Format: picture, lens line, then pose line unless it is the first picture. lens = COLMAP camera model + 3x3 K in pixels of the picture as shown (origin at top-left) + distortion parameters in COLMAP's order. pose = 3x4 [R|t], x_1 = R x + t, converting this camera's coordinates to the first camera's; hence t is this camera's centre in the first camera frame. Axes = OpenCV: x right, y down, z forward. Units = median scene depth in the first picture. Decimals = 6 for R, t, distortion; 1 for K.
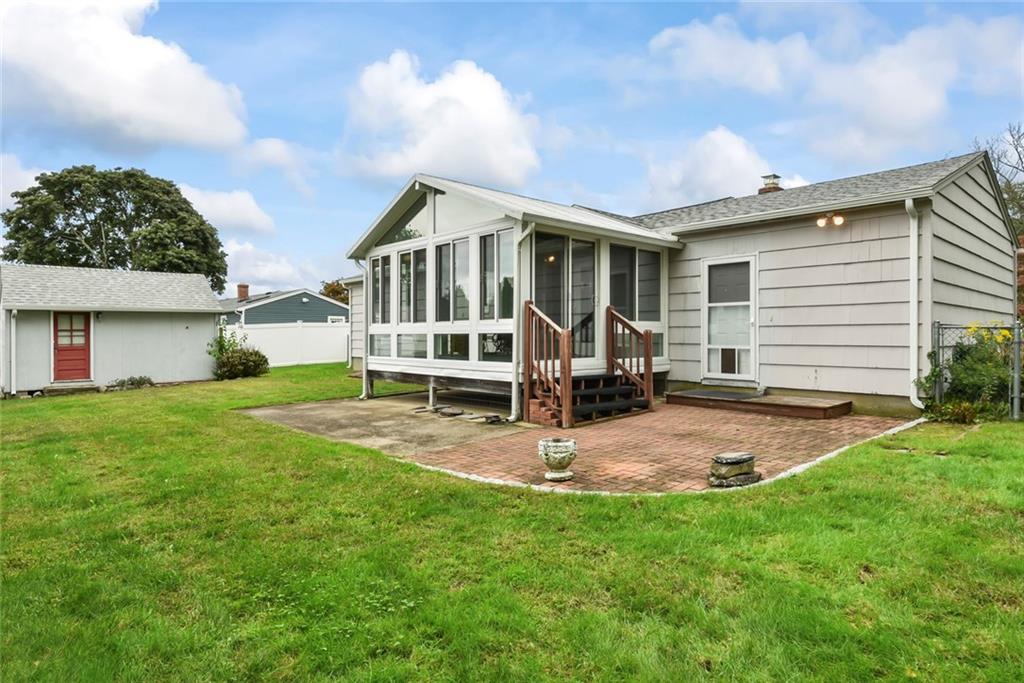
lens RADIAL K [[581.1, 0, 512.0], [0, 581.1, 341.5], [0, 0, 1]] dist [0.000310, -0.000556]
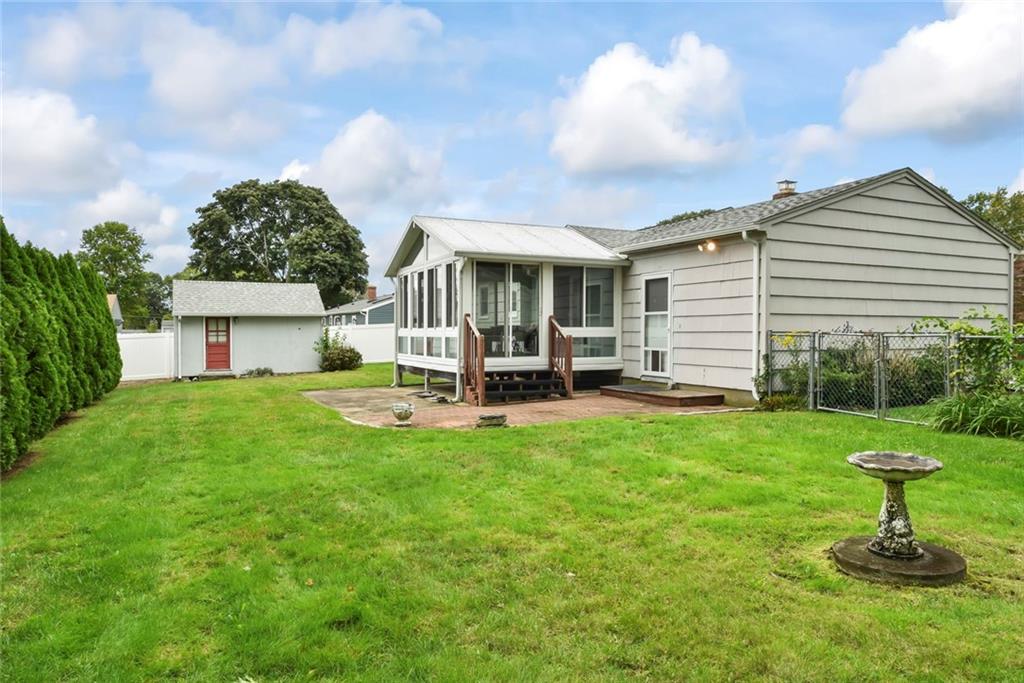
lens RADIAL K [[666.2, 0, 510.2], [0, 666.2, 357.7], [0, 0, 1]] dist [0.001804, -0.000278]
pose [[0.958421, 0.013838, -0.285024, 0.427146], [-0.005751, 0.999557, 0.029190, -0.010098], [0.285301, -0.026338, 0.958076, -0.352301]]
